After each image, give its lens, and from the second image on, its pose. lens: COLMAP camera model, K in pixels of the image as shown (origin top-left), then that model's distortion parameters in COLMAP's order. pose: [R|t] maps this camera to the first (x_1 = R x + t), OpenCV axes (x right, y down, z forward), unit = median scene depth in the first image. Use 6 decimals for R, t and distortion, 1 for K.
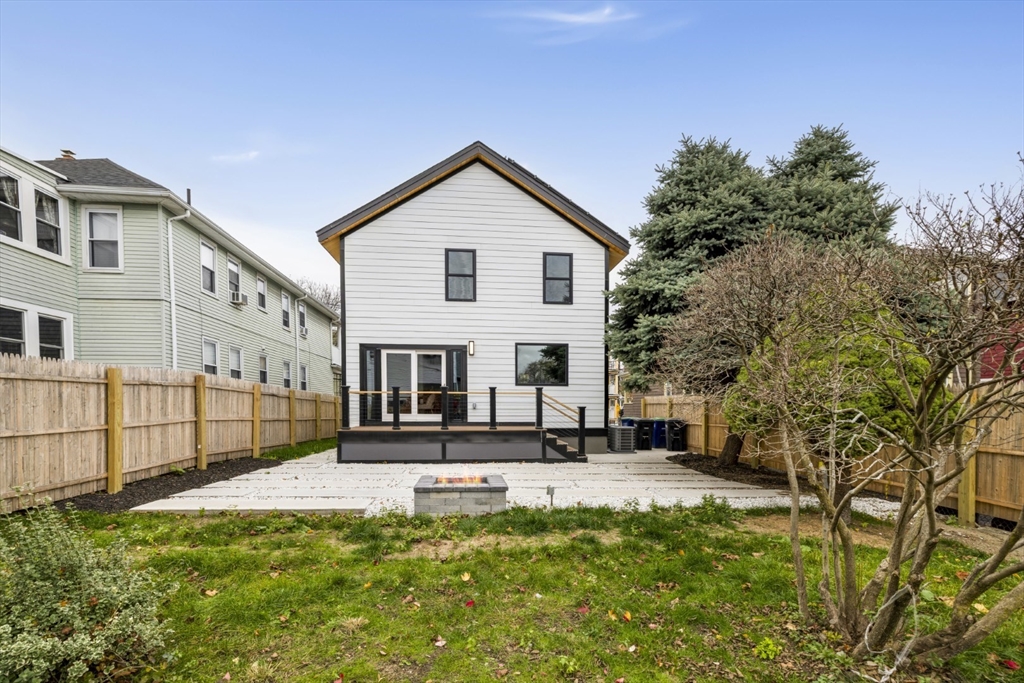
lens RADIAL K [[458.1, 0, 510.7], [0, 458.1, 423.6], [0, 0, 1]] dist [0.002970, 0.000127]
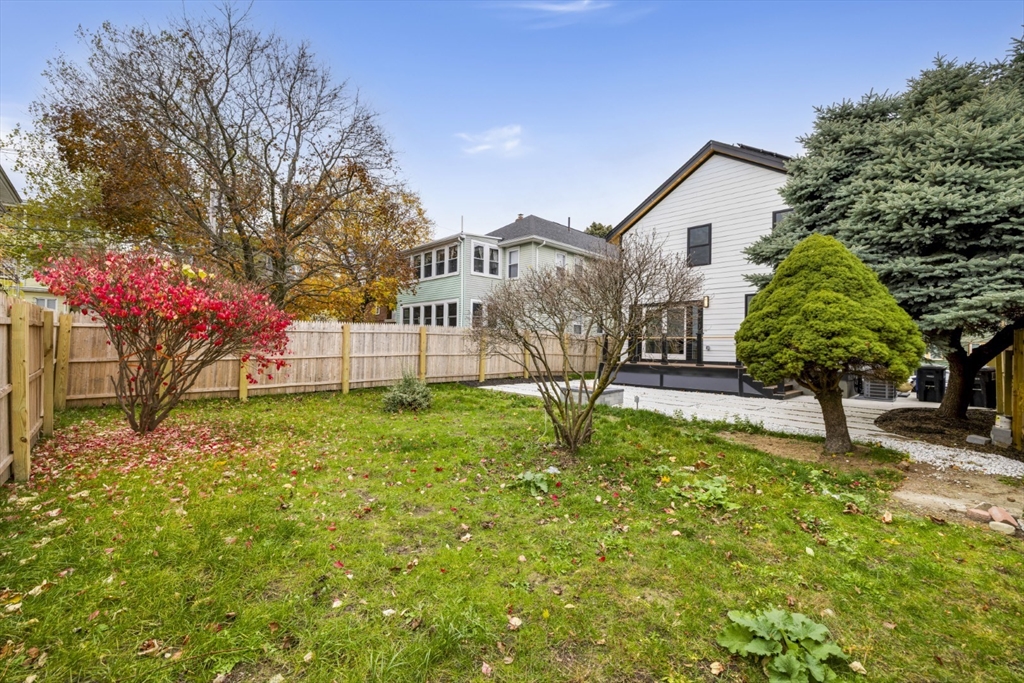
lens RADIAL K [[426.6, 0, 512.0], [0, 426.6, 341.5], [0, 0, 1]] dist [0.001362, -0.000602]
pose [[0.624599, -0.003455, -0.780938, 0.572947], [-0.044436, 0.998213, -0.039956, 0.014978], [0.779681, 0.059659, 0.623329, -0.153414]]
